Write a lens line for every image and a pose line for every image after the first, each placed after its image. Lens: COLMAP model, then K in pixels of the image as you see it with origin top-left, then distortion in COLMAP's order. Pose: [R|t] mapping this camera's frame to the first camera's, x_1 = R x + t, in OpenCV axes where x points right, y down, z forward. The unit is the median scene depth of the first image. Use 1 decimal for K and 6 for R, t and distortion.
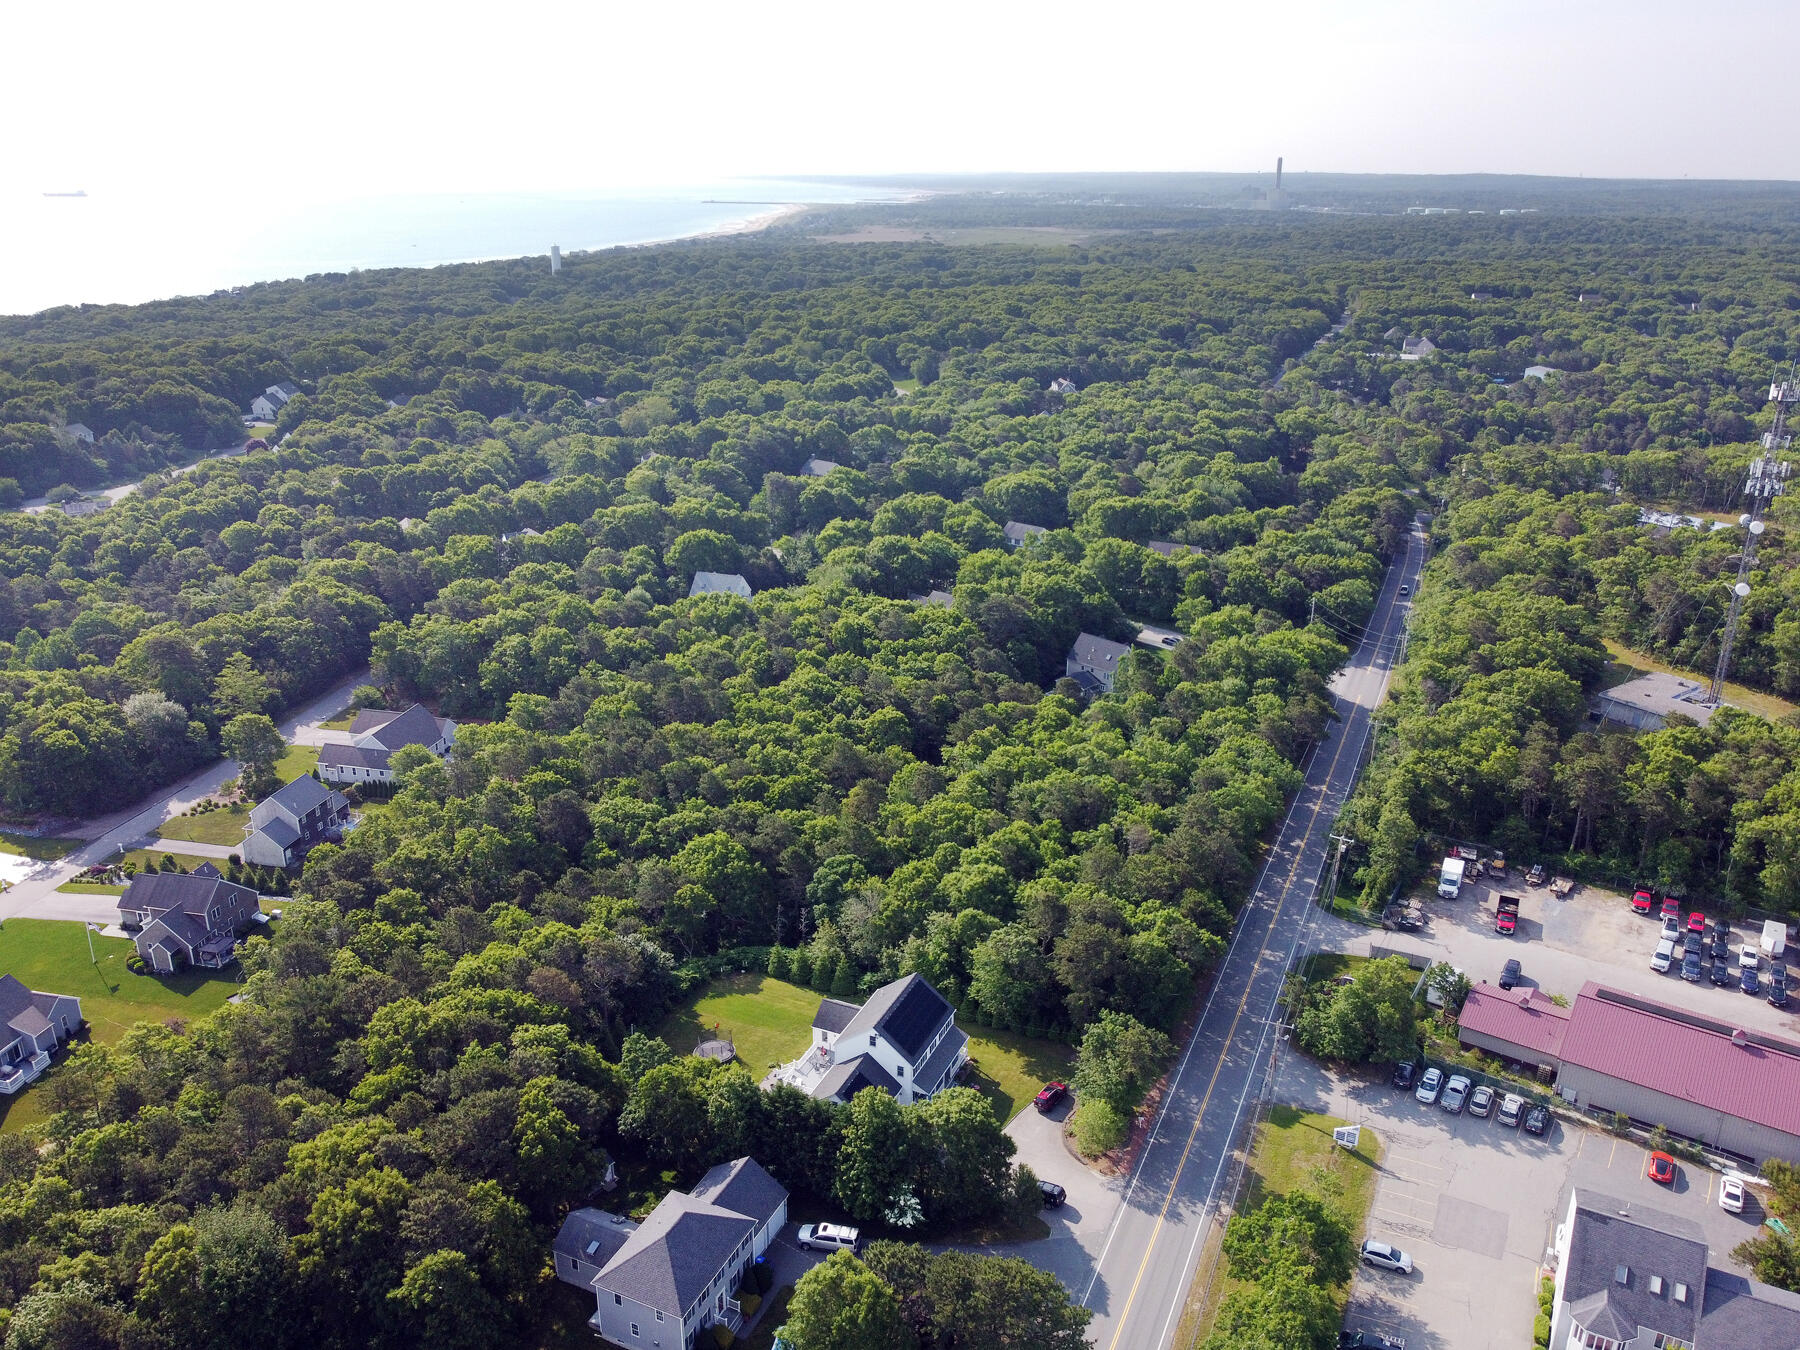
lens RADIAL K [[1355.7, 0, 901.6], [0, 1355.7, 668.8], [0, 0, 1]] dist [-0.008419, 0.001797]
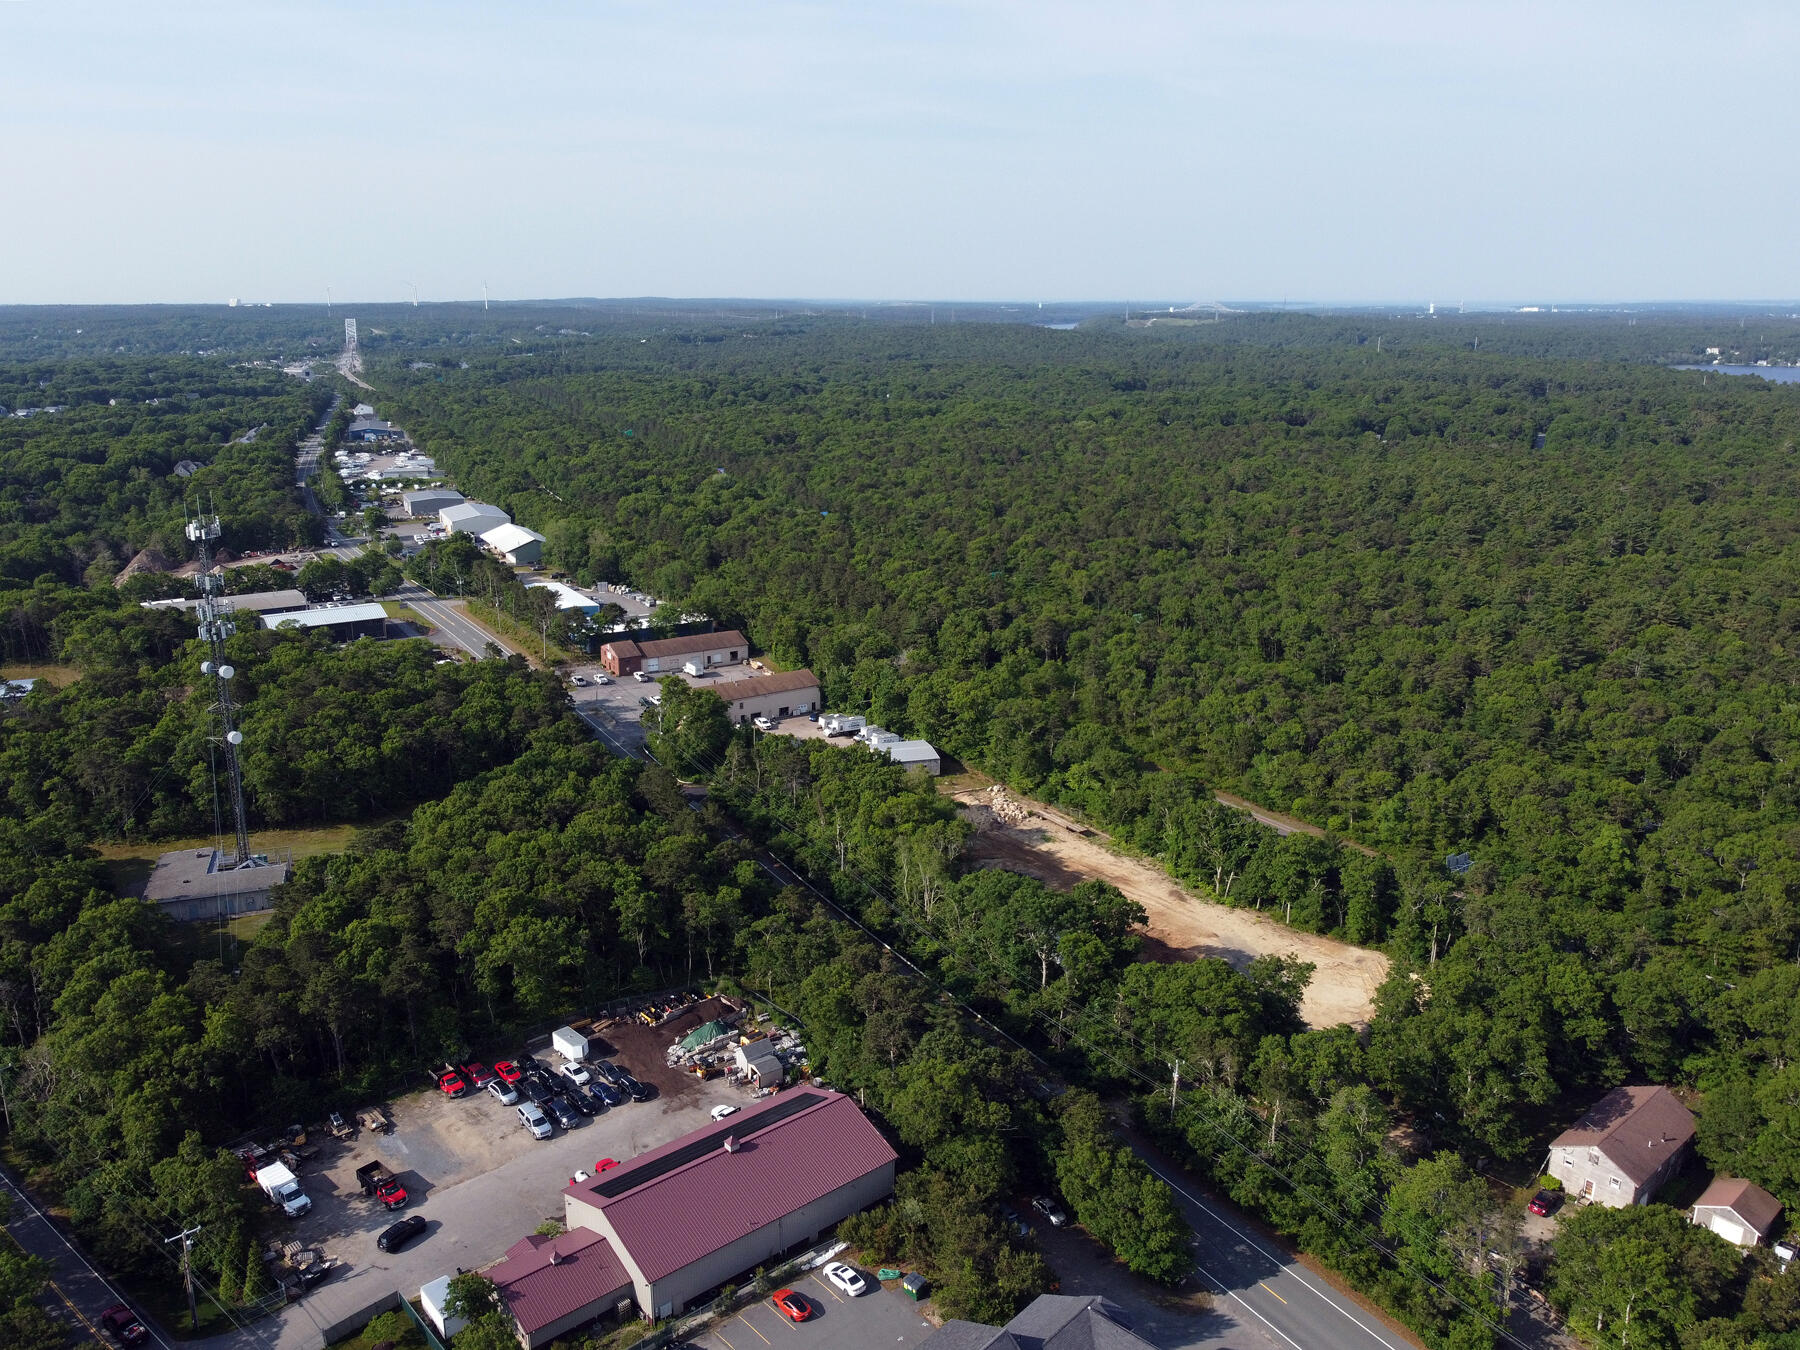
lens RADIAL K [[1355.7, 0, 900.9], [0, 1355.7, 687.4], [0, 0, 1]] dist [-0.008419, 0.001797]
pose [[0.272579, -0.263659, 0.925303, -0.141172], [0.331535, 0.928559, 0.166922, -0.128040], [-0.903208, 0.261271, 0.340518, 0.356351]]
